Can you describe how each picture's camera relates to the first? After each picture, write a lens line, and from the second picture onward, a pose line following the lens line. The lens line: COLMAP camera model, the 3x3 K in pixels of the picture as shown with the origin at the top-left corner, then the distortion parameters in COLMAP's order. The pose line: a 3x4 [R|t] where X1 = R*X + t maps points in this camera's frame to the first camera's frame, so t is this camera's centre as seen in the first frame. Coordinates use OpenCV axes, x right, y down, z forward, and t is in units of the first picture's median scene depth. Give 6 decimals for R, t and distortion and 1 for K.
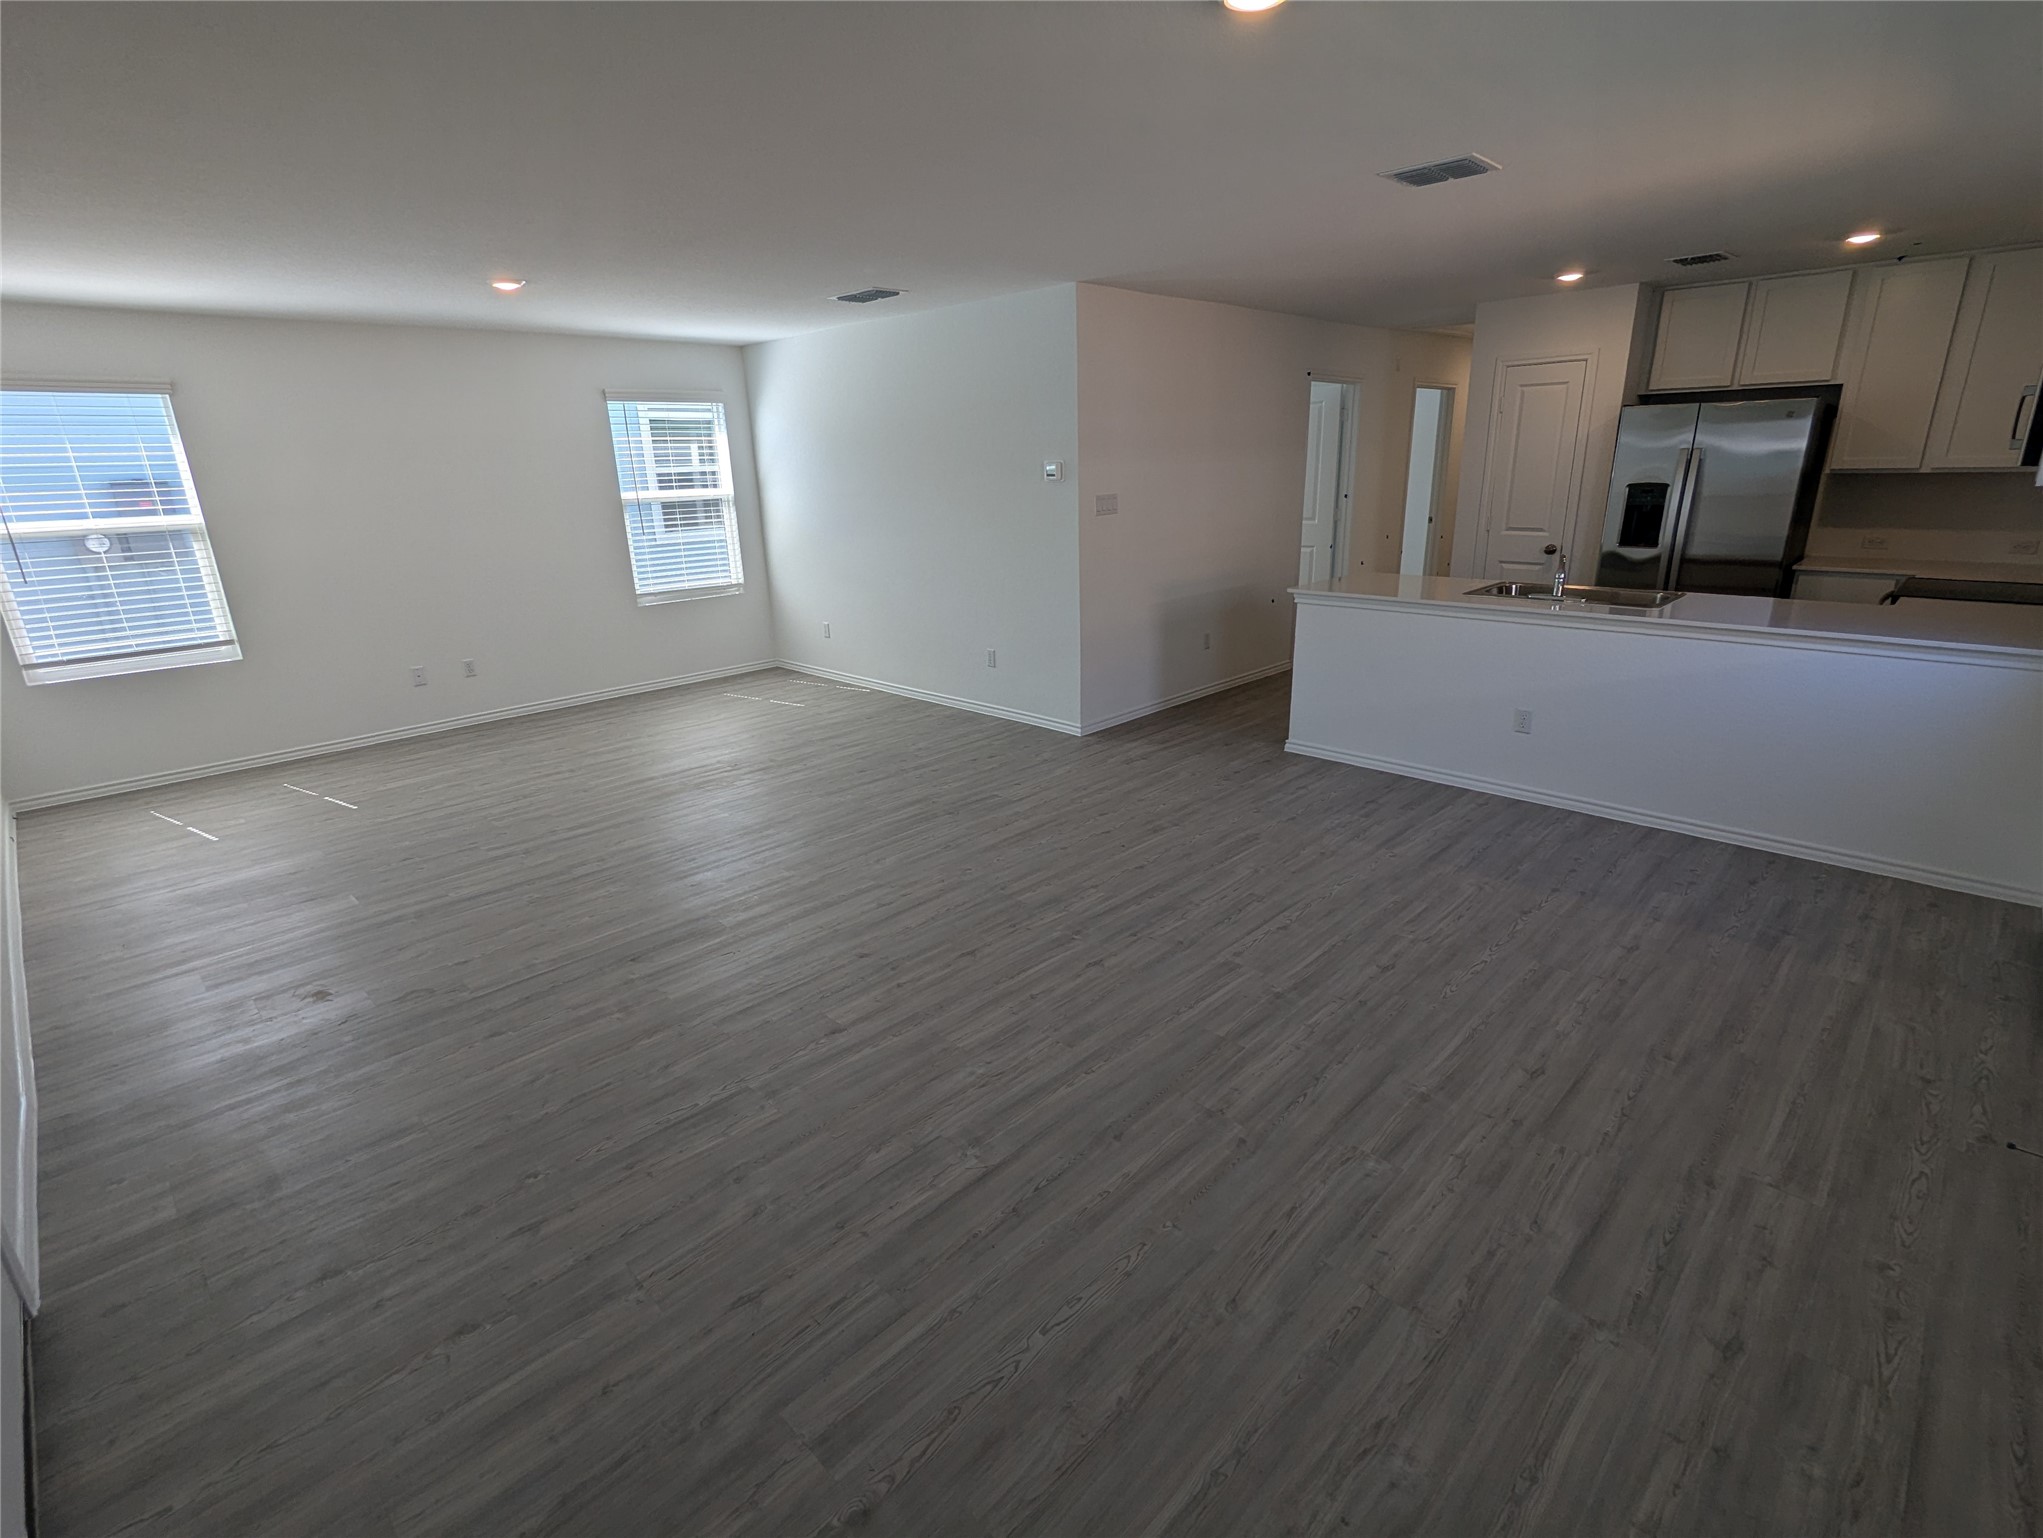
lens RADIAL K [[969.7, 0, 1022.2], [0, 969.7, 772.7], [0, 0, 1]] dist [-0.001735, 0.000408]
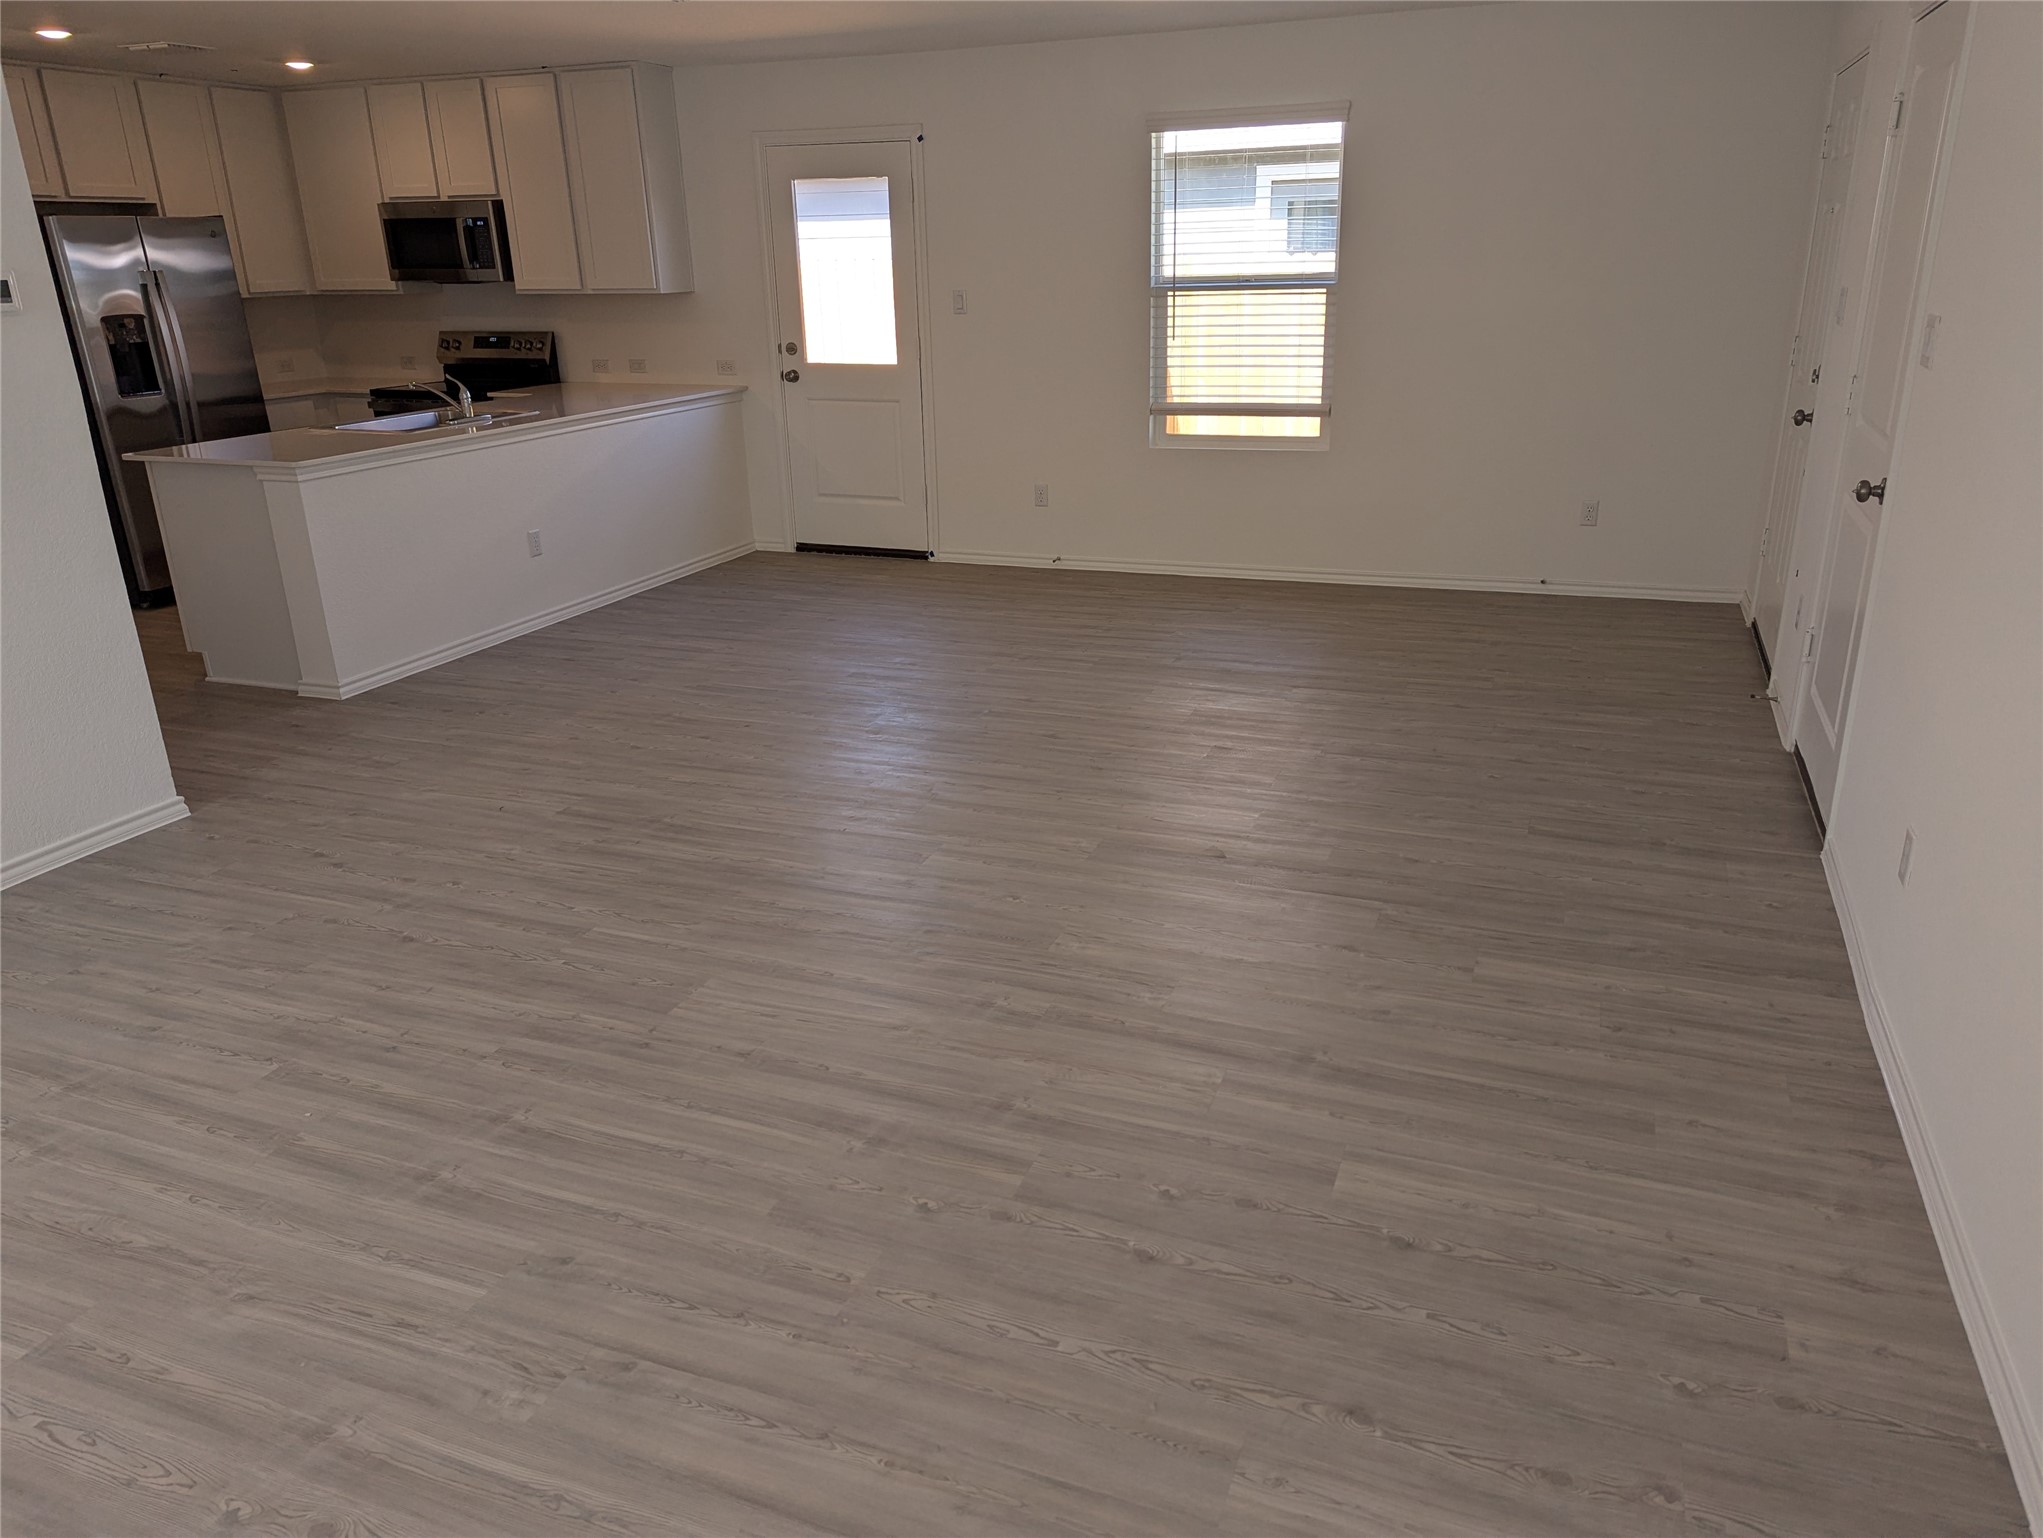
lens RADIAL K [[1440.1, 0, 1019.9], [0, 1440.1, 763.6], [0, 0, 1]] dist [0.052381, -0.001795]
pose [[-0.396302, -0.272910, 0.876621, -0.918157], [0.317824, 0.854988, 0.409857, -0.279580], [-0.861355, 0.441039, -0.252097, 0.954167]]
